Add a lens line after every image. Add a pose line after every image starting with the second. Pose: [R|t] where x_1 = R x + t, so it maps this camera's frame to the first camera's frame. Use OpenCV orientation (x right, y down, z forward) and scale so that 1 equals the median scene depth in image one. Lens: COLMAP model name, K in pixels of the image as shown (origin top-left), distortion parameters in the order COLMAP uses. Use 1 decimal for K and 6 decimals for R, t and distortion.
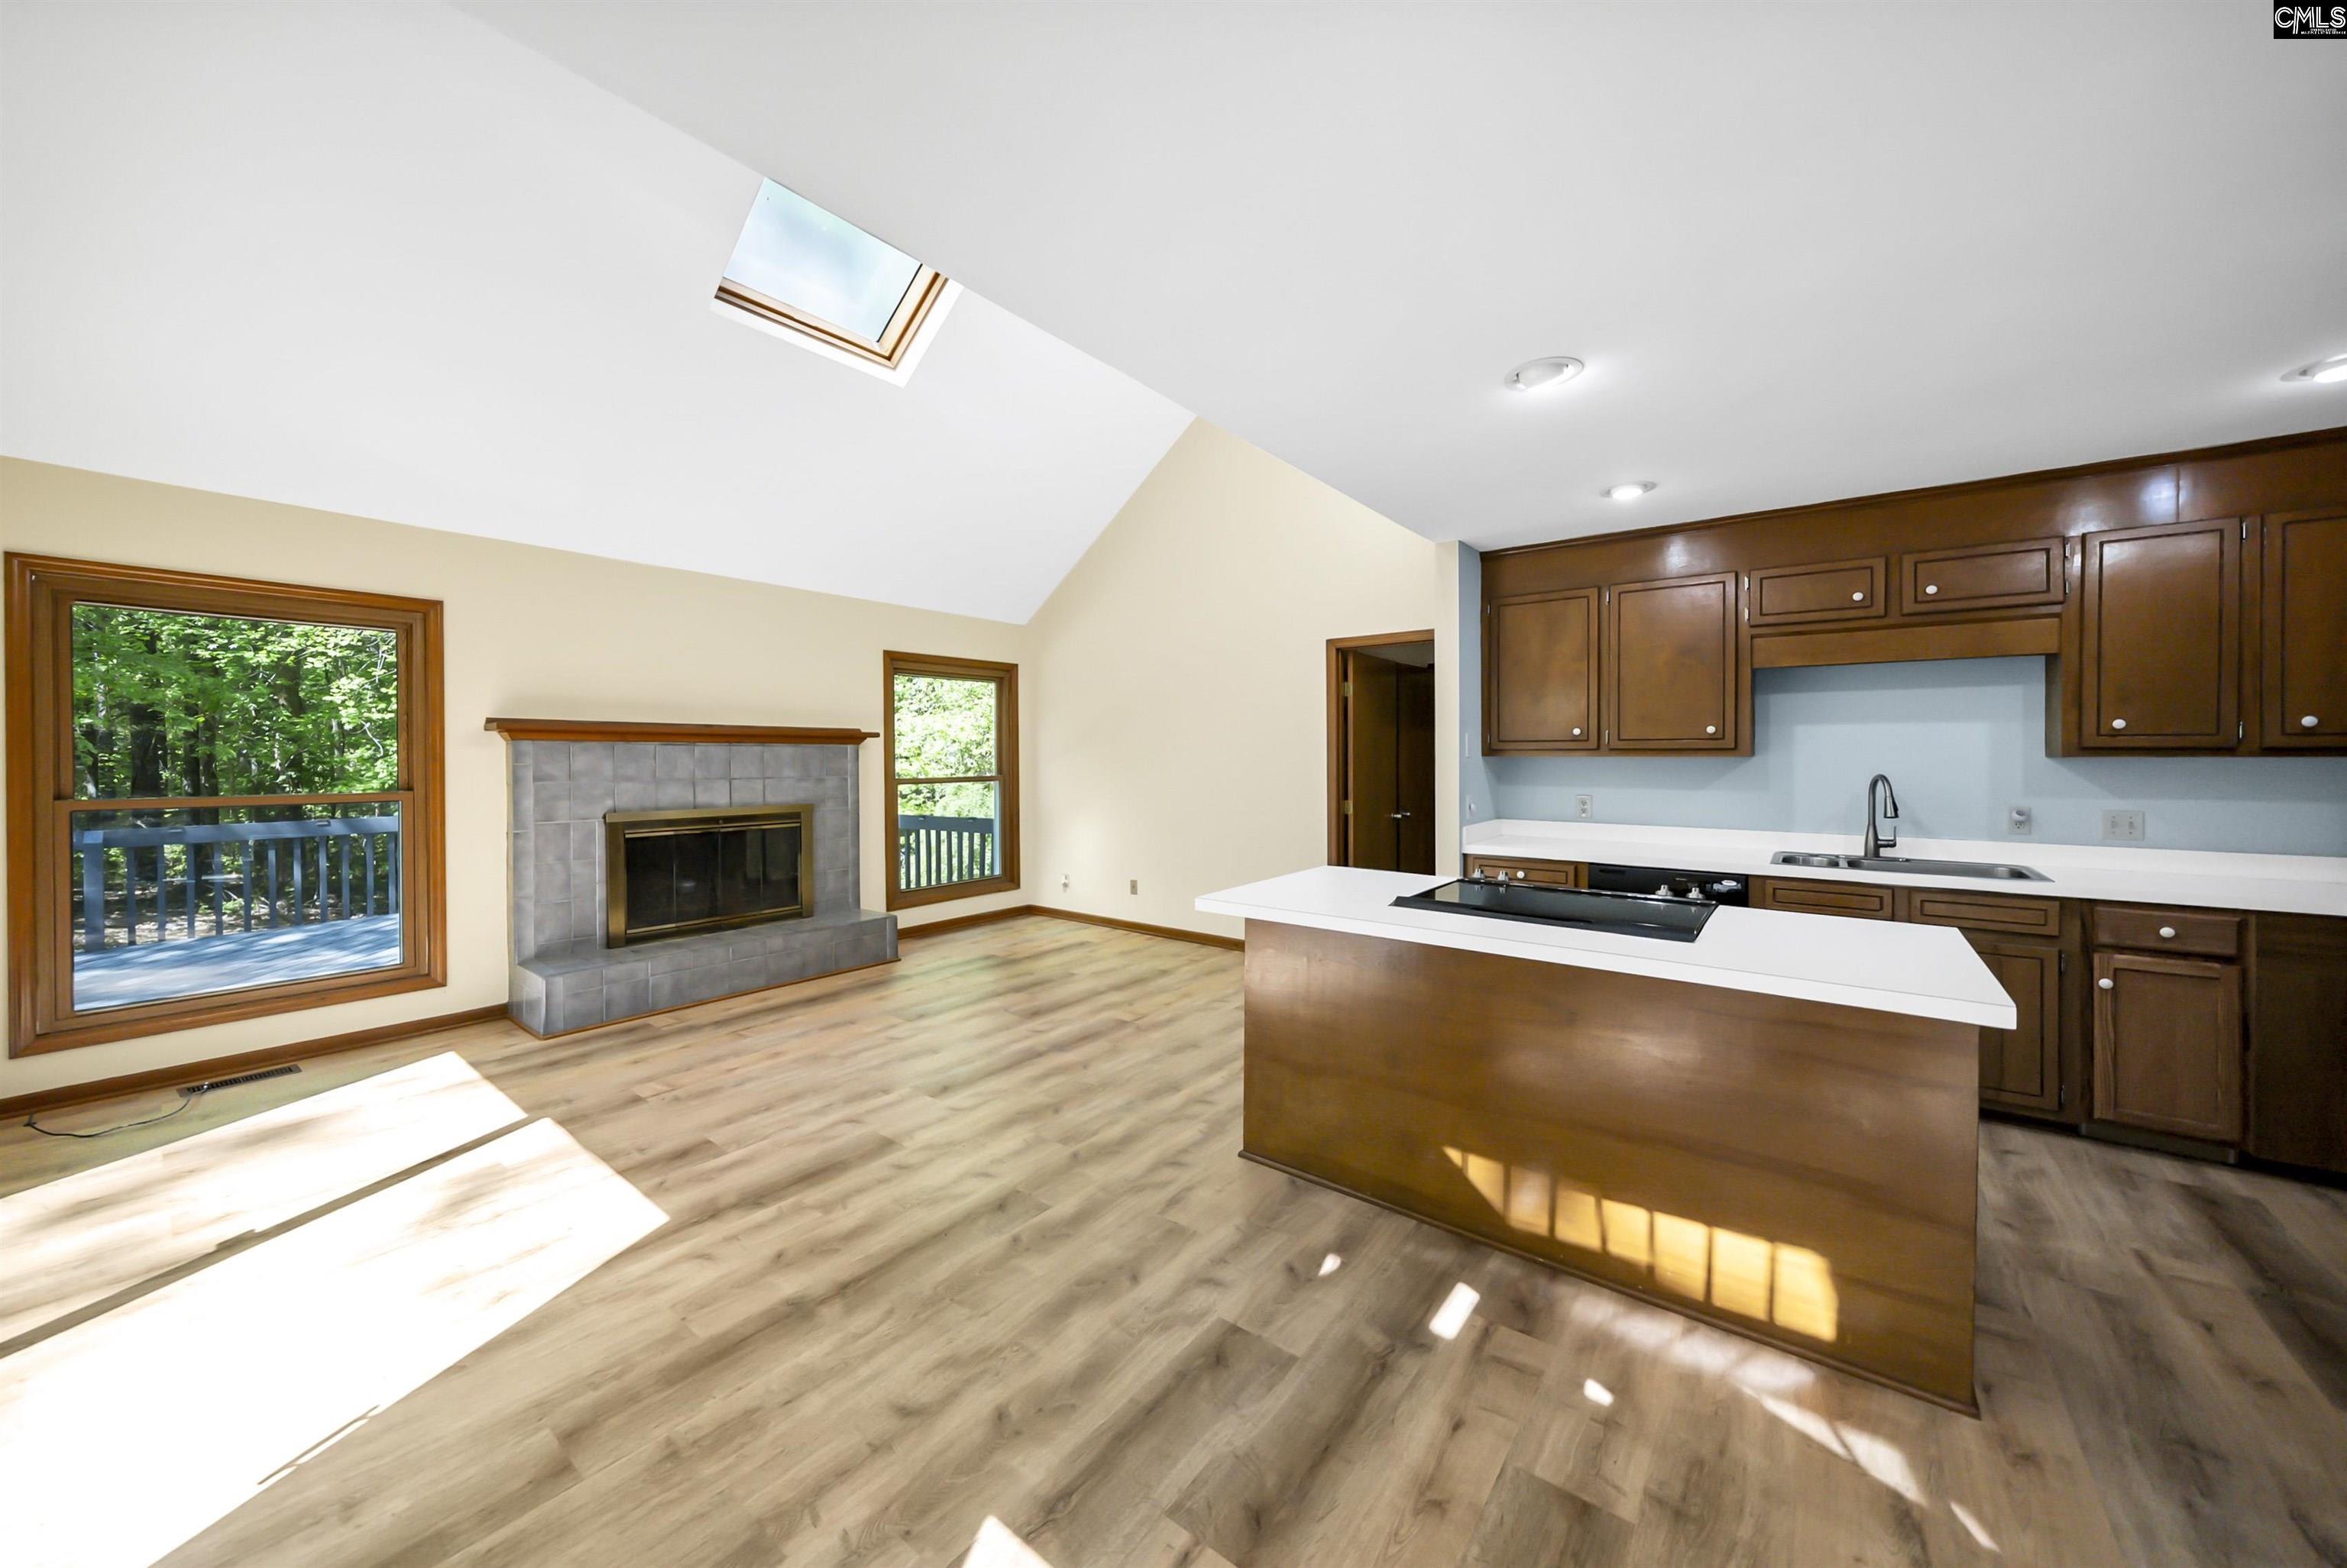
lens RADIAL K [[845.7, 0, 1170.4], [0, 845.7, 808.6], [0, 0, 1]] dist [-0.000999, -0.000193]
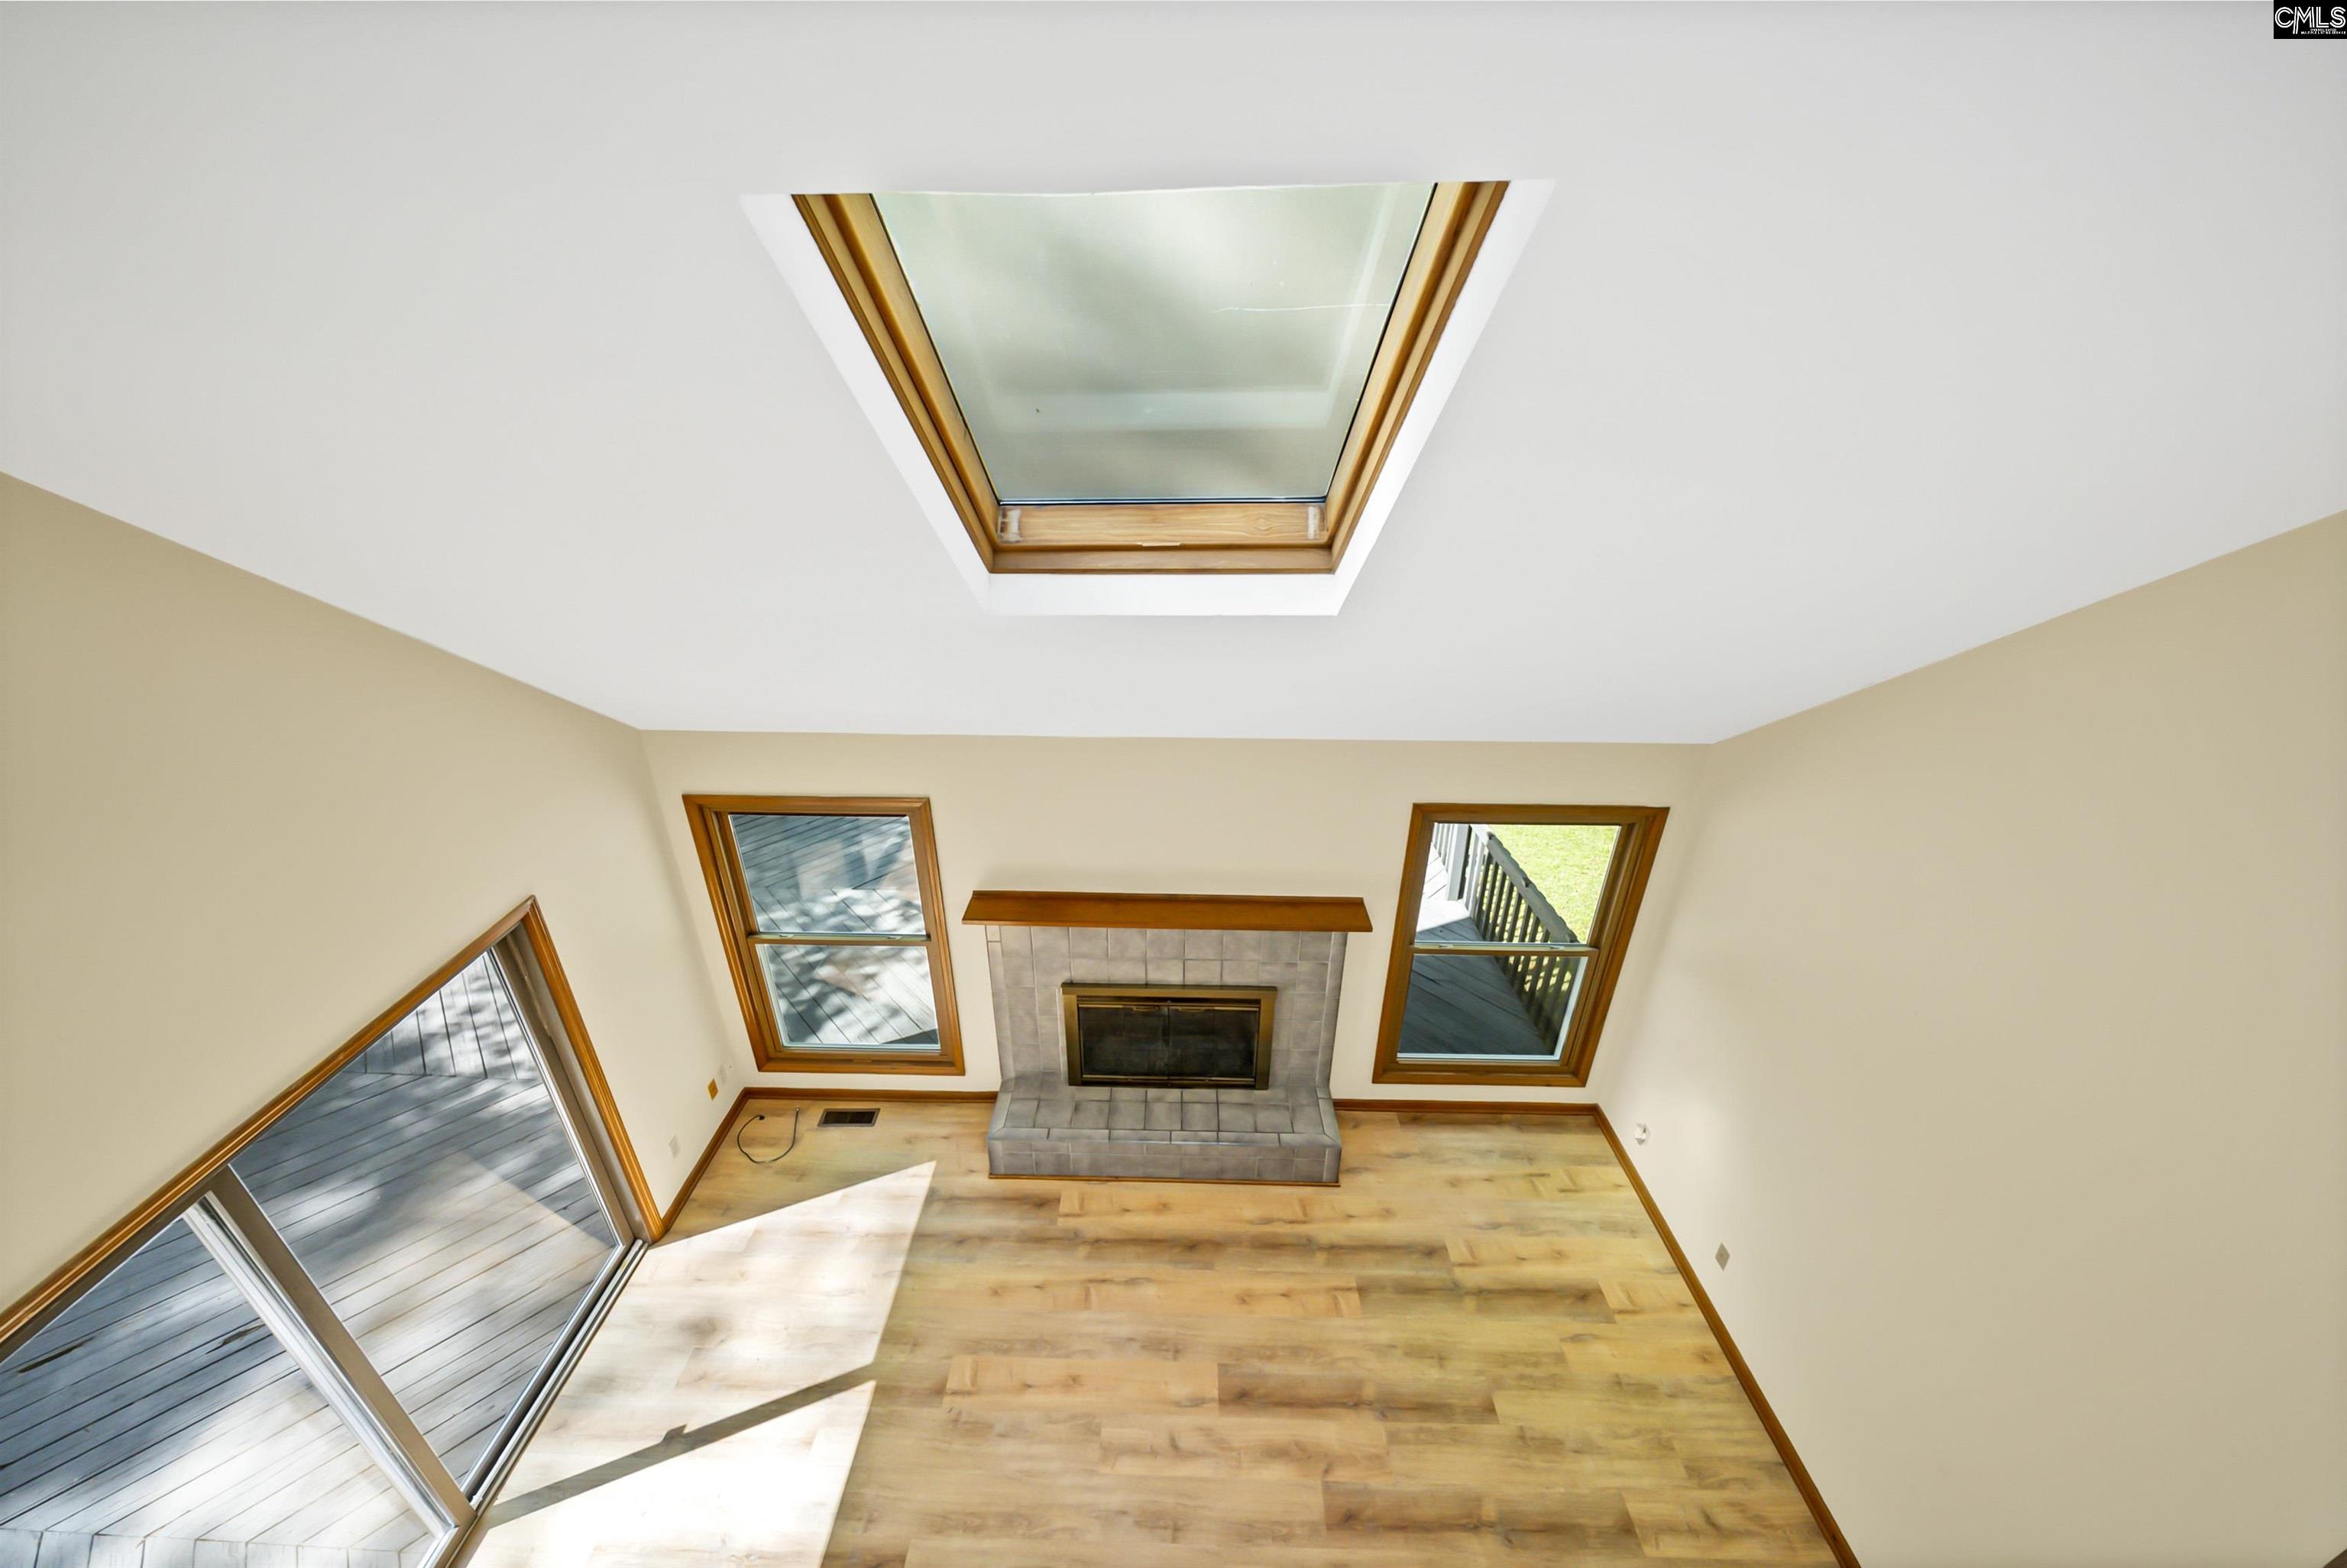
lens RADIAL K [[845.7, 0, 1170.4], [0, 845.7, 808.6], [0, 0, 1]] dist [-0.000999, -0.000193]
pose [[0.596937, 0.373106, -0.710252, 0.042012], [-0.031185, 0.895404, 0.444160, -0.618068], [0.801682, -0.242987, 0.546136, 0.594441]]
